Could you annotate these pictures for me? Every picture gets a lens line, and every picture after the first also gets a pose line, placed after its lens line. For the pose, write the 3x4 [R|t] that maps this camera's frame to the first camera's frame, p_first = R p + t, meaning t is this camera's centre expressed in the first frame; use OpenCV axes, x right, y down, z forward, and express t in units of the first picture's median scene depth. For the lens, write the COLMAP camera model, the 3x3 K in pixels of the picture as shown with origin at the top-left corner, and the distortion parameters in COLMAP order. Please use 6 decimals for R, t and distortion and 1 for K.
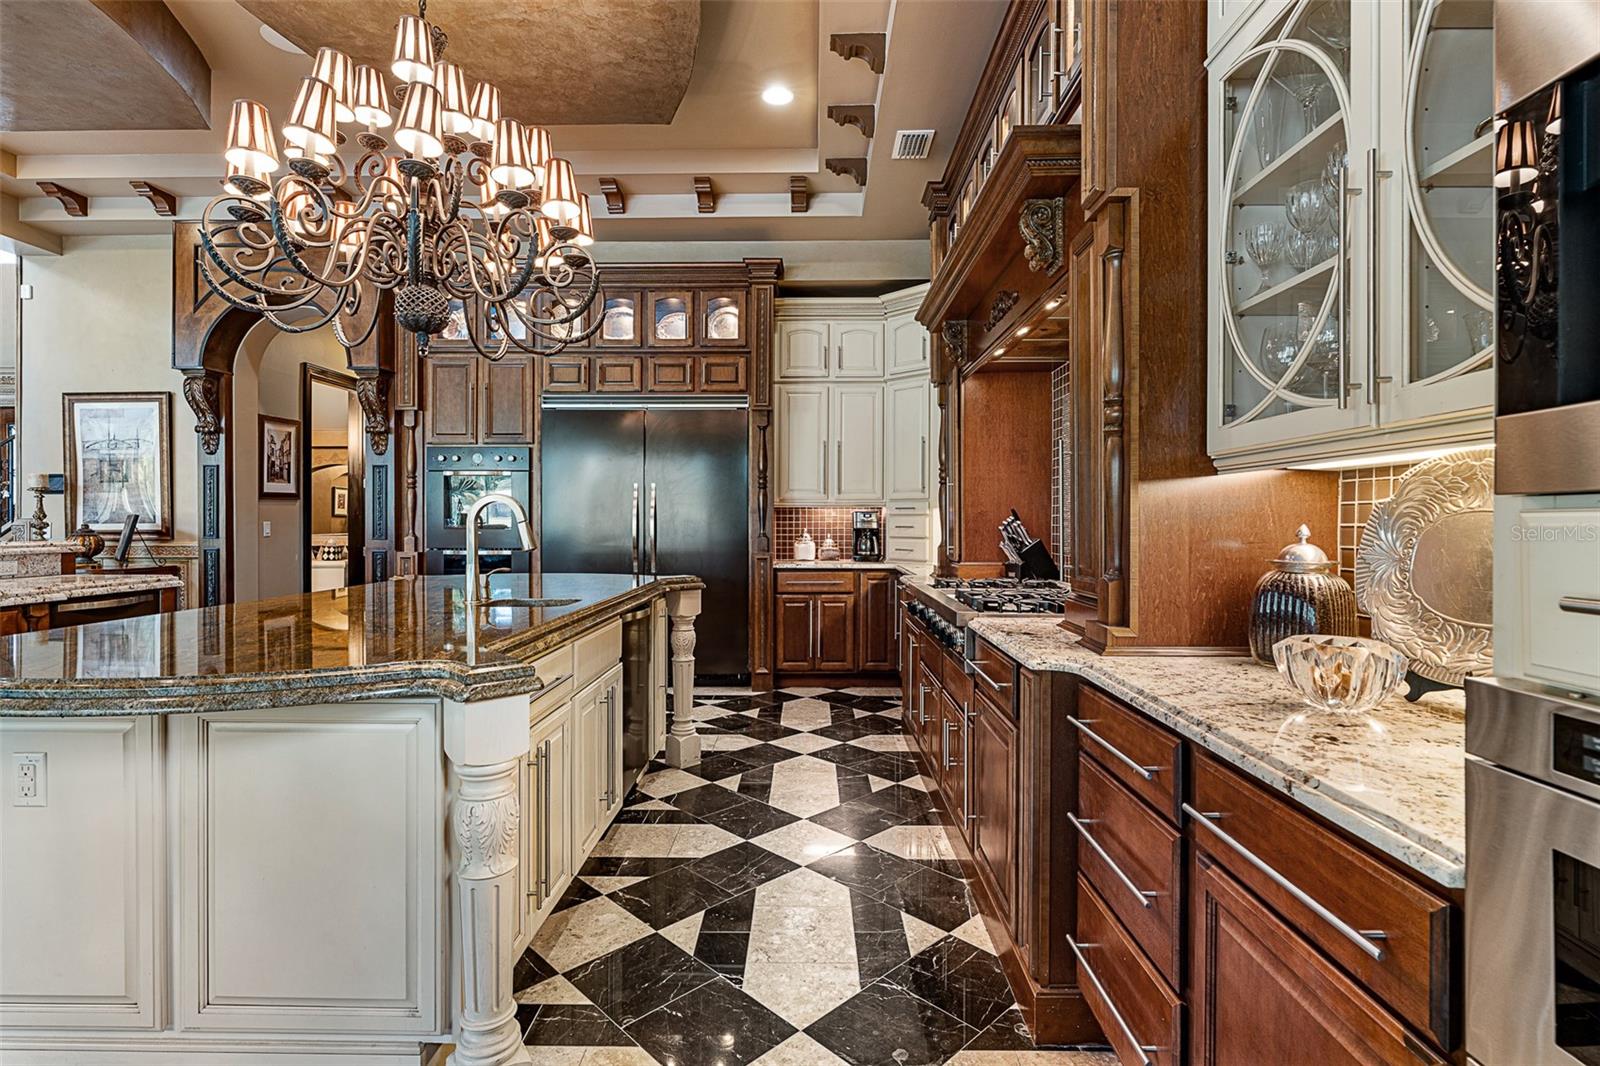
lens RADIAL K [[754.9, 0, 800.9], [0, 754.9, 523.8], [0, 0, 1]] dist [0.004519, 0.000050]
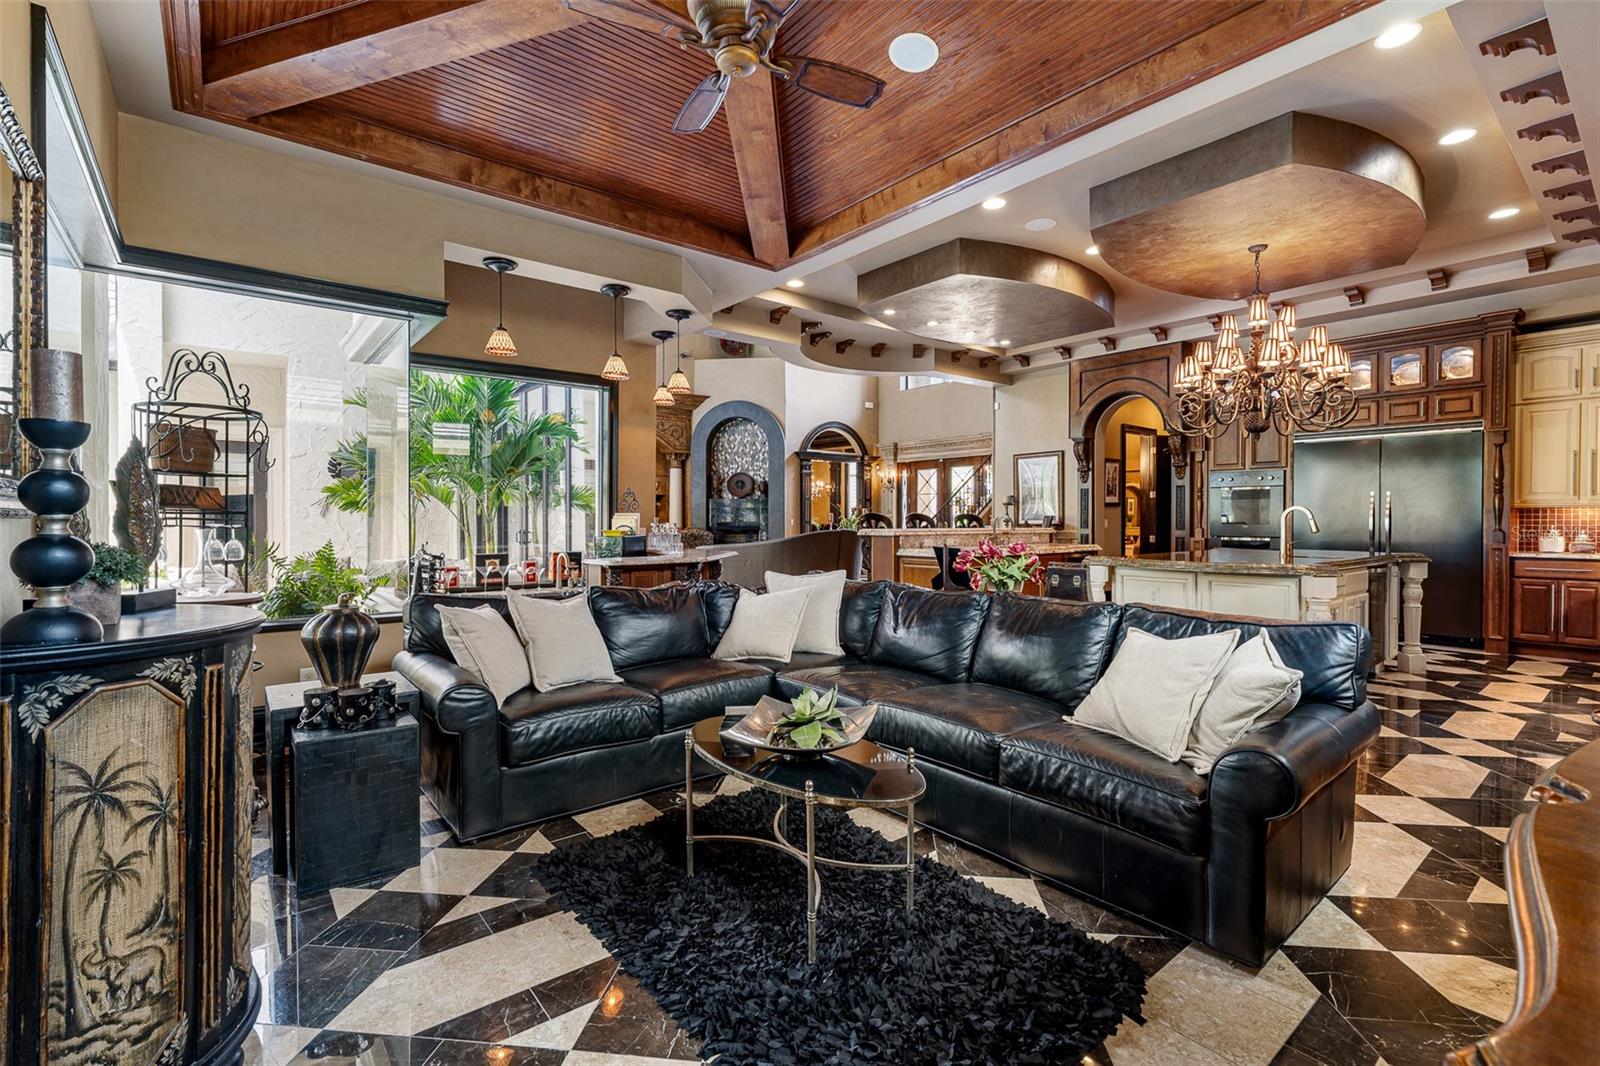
lens RADIAL K [[722.6, 0, 793.6], [0, 722.6, 525.1], [0, 0, 1]] dist [-0.005448, 0.001478]
pose [[0.637605, 0.006171, -0.770339, 0.123973], [-0.003816, 0.999981, 0.004852, 0.005421], [0.770354, -0.000154, 0.637616, -0.666199]]
